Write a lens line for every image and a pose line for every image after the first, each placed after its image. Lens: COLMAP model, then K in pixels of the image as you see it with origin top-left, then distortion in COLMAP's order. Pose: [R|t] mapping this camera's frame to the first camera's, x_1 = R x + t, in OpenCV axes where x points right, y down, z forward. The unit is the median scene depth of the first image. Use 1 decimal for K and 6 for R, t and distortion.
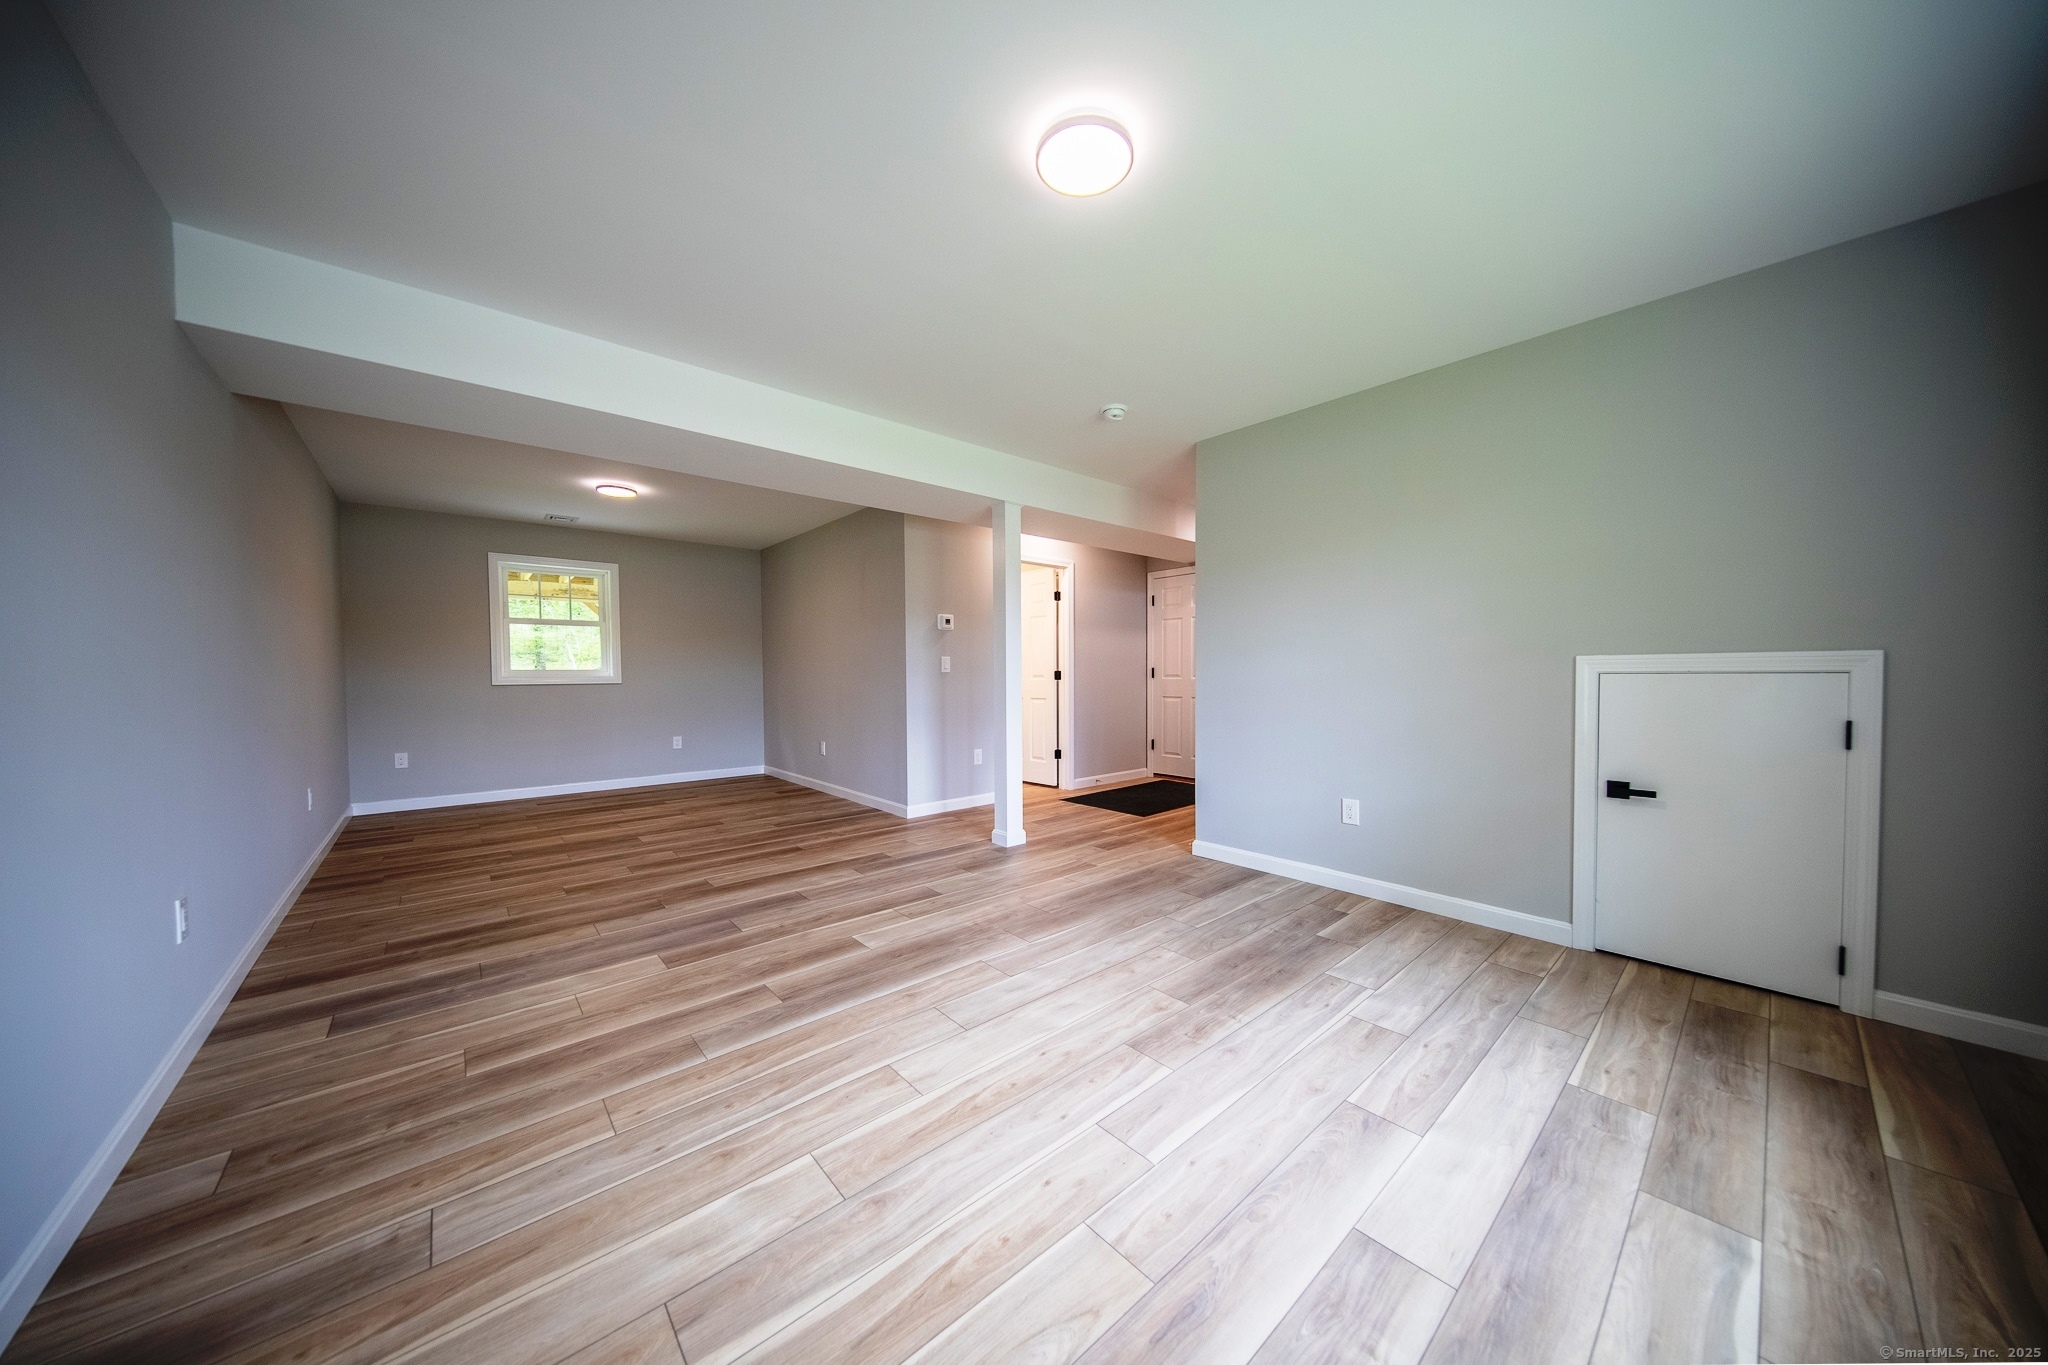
lens RADIAL K [[662.0, 0, 1025.9], [0, 662.0, 687.8], [0, 0, 1]] dist [-0.008045, -0.000143]
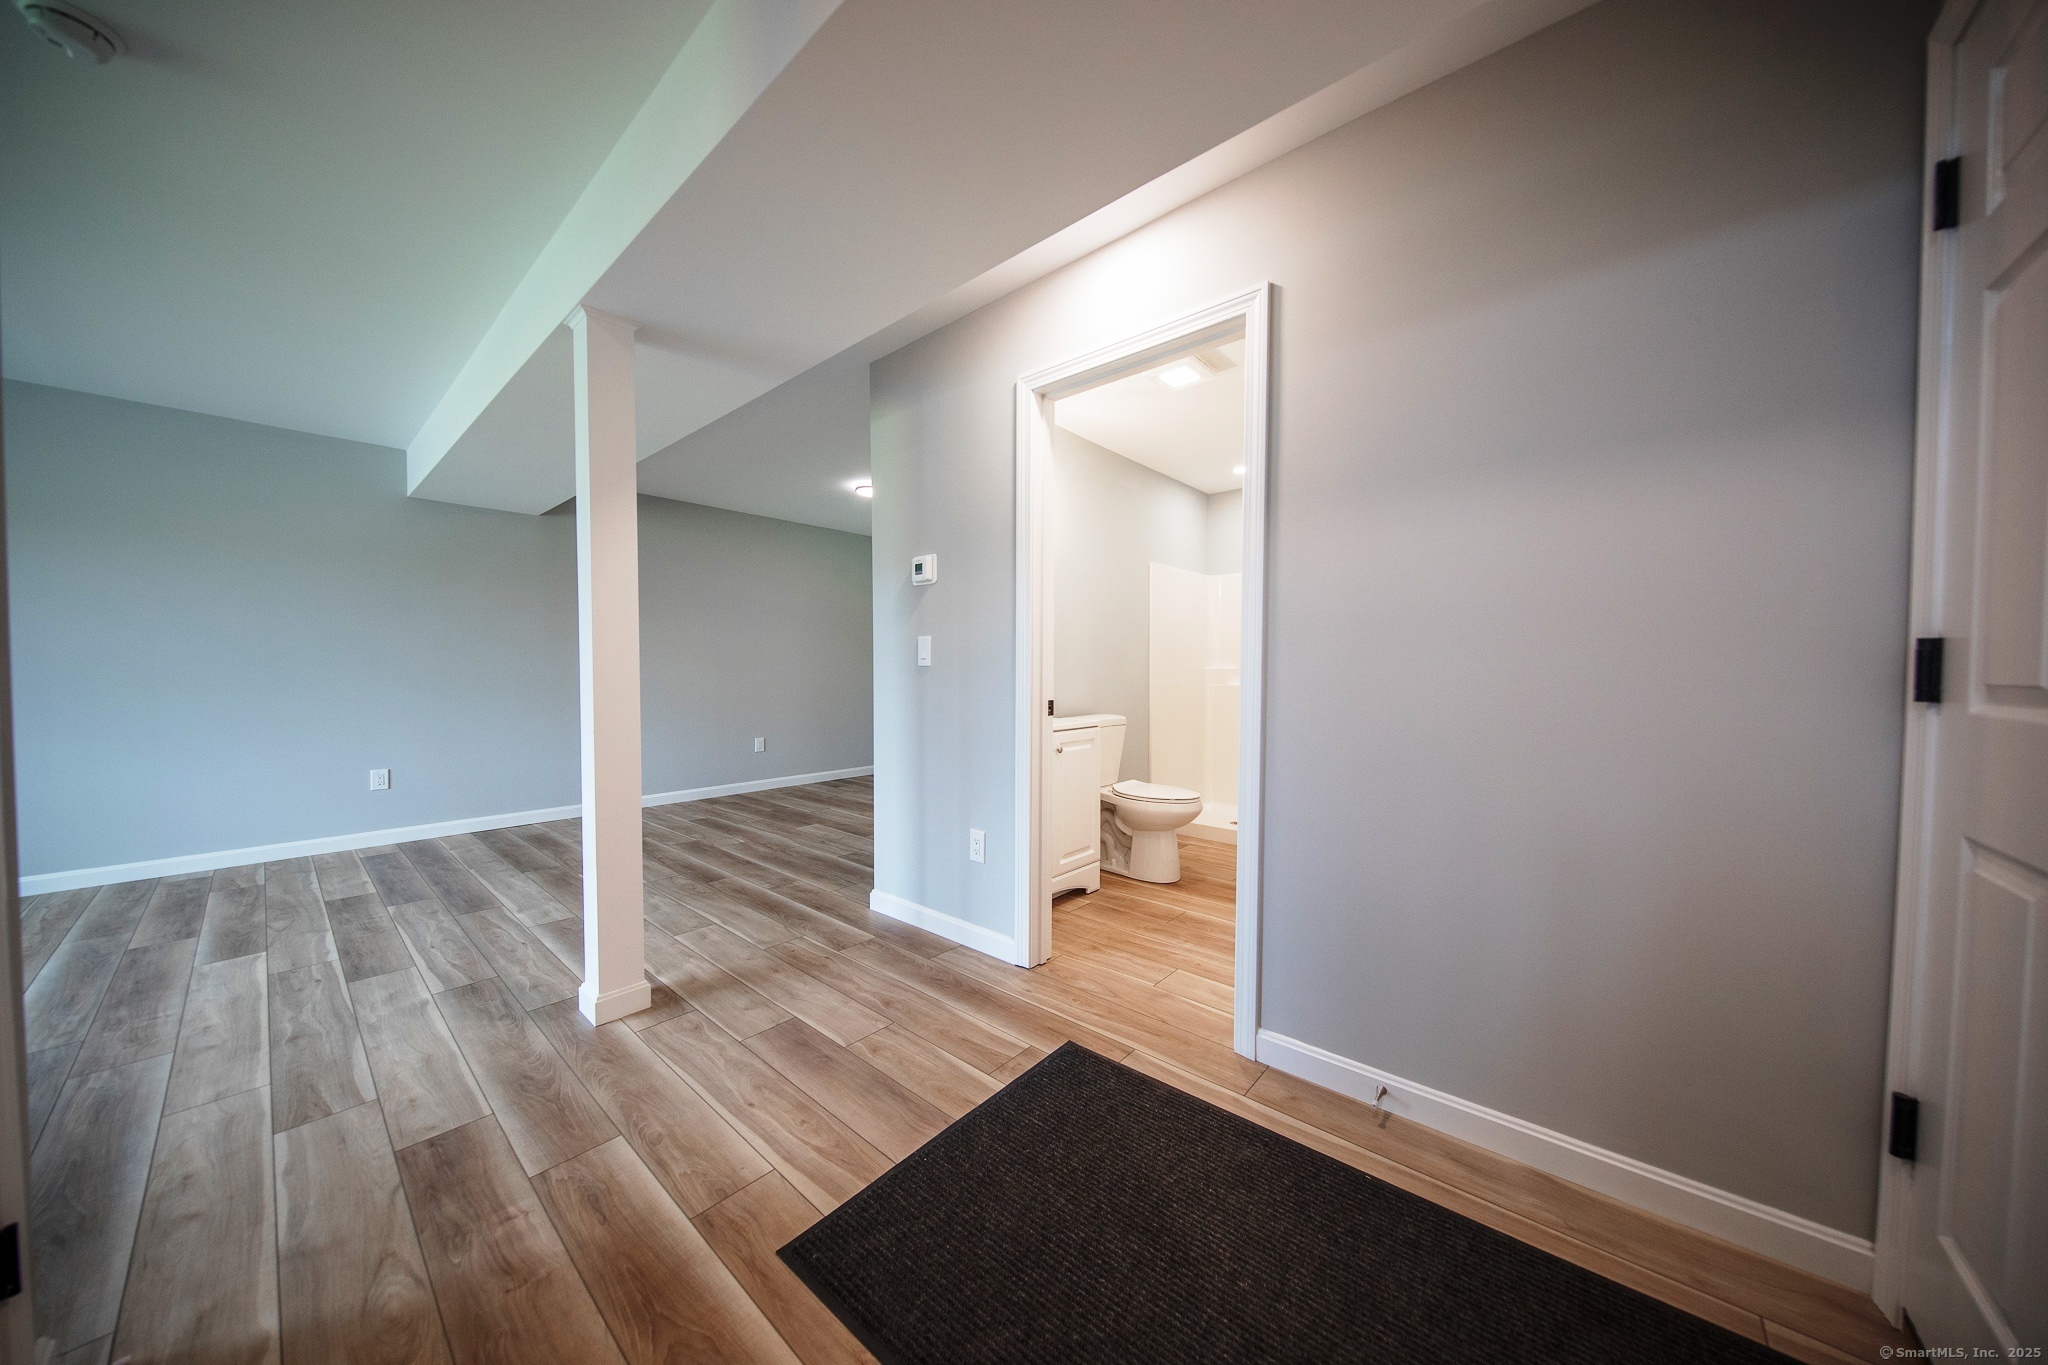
lens RADIAL K [[662.0, 0, 1025.9], [0, 662.0, 687.8], [0, 0, 1]] dist [-0.008045, -0.000143]
pose [[0.138343, 0.039393, -0.989601, 0.621397], [-0.020481, 0.999109, 0.036908, -0.041231], [0.990173, 0.015162, 0.139027, 1.532117]]
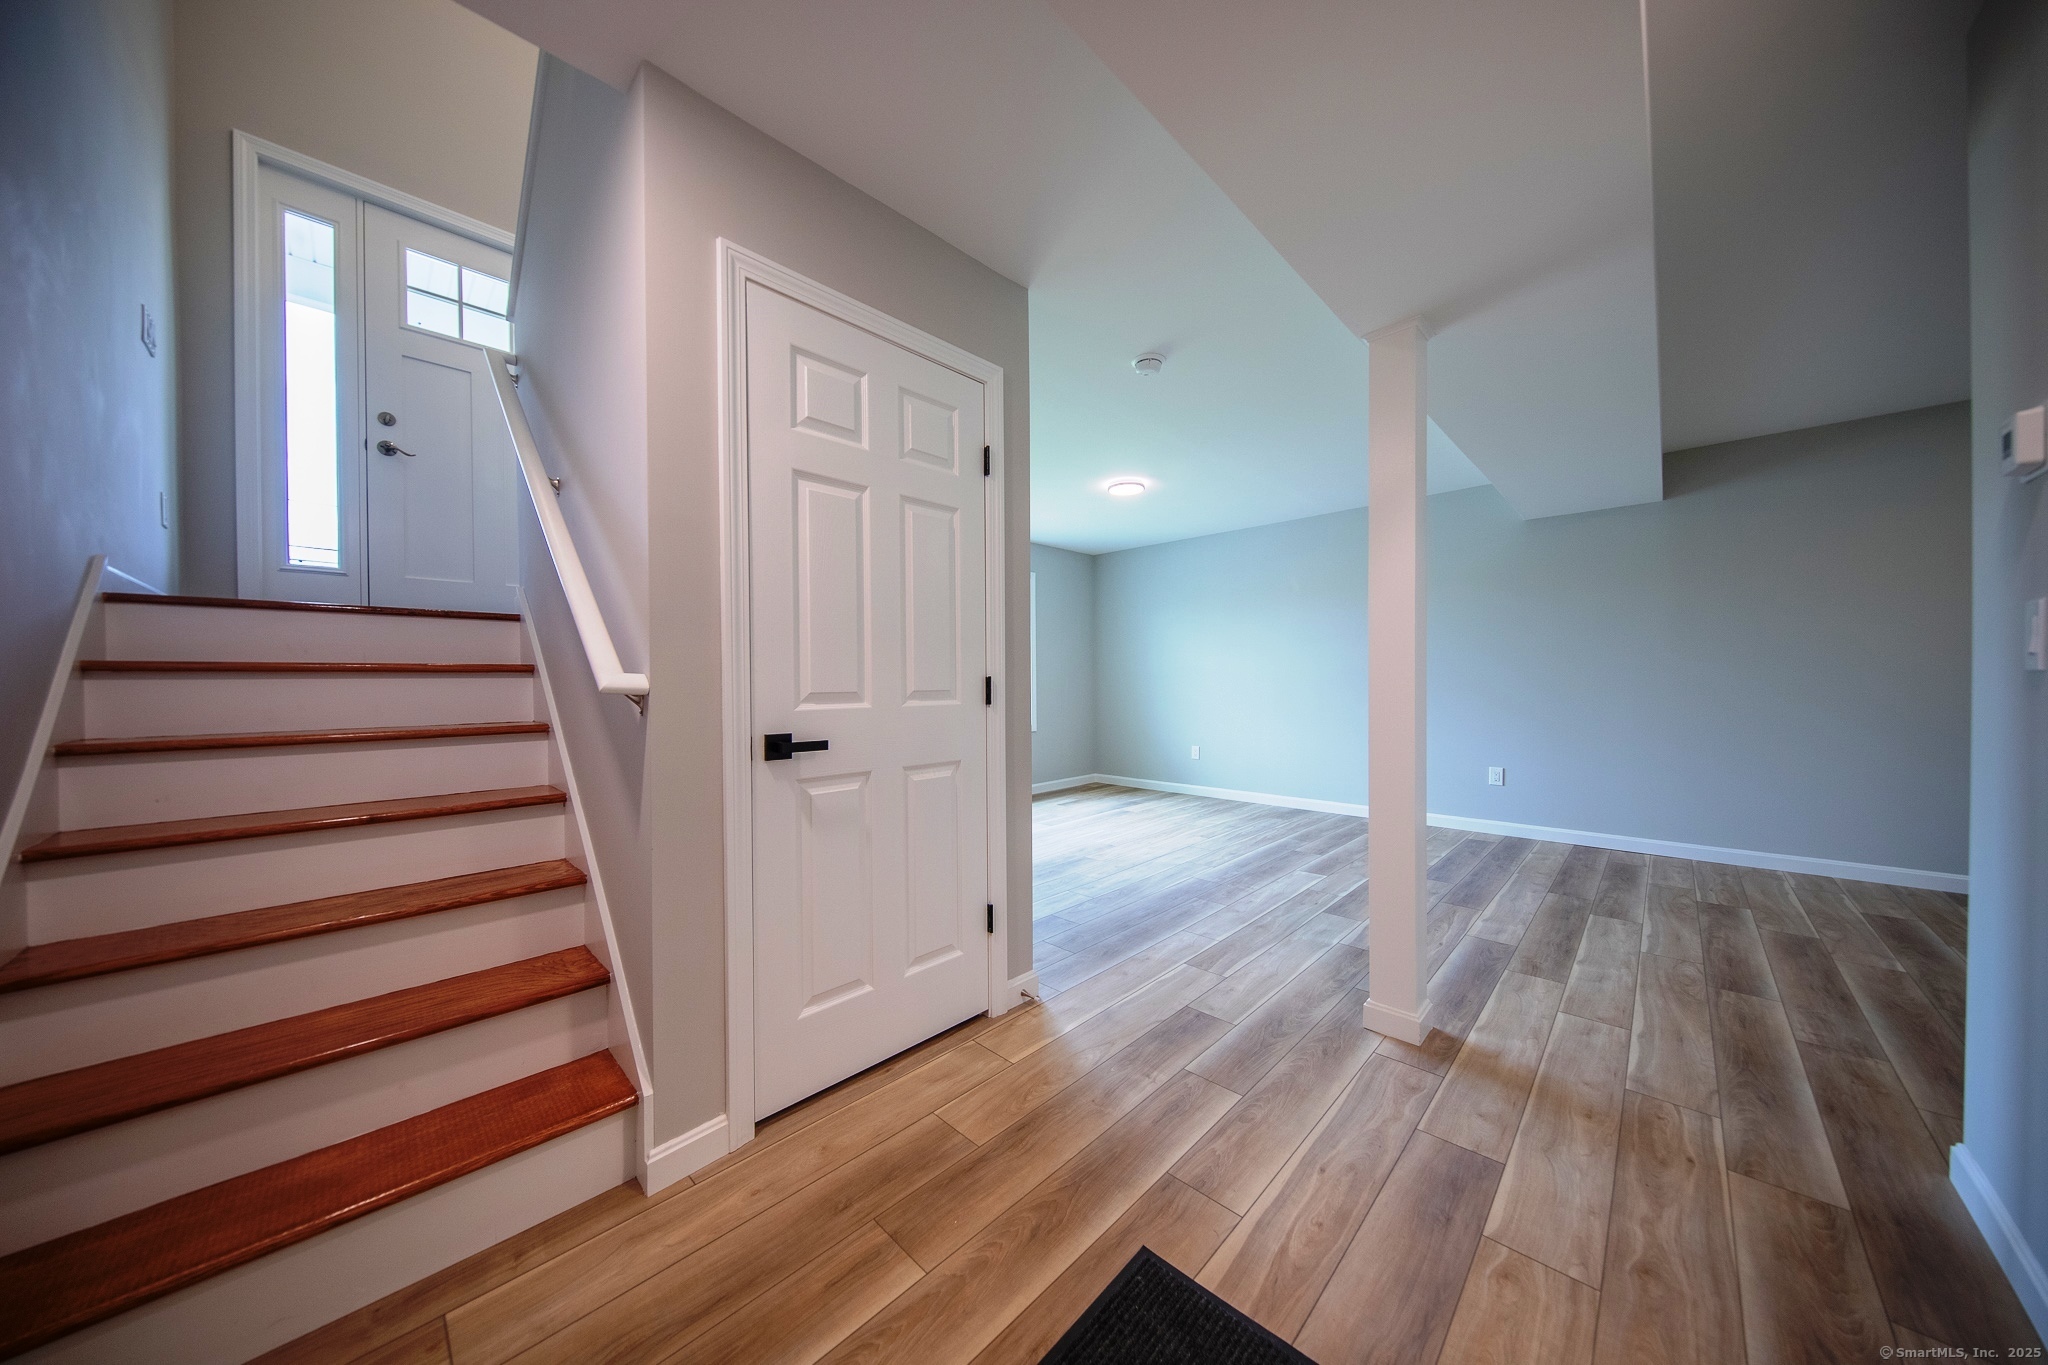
lens RADIAL K [[662.0, 0, 1025.9], [0, 662.0, 687.8], [0, 0, 1]] dist [-0.008045, -0.000143]
pose [[-0.997005, 0.017064, -0.075429, 0.347690], [0.014664, 0.999372, 0.032258, -0.044583], [0.075932, 0.031056, -0.996629, 1.806729]]
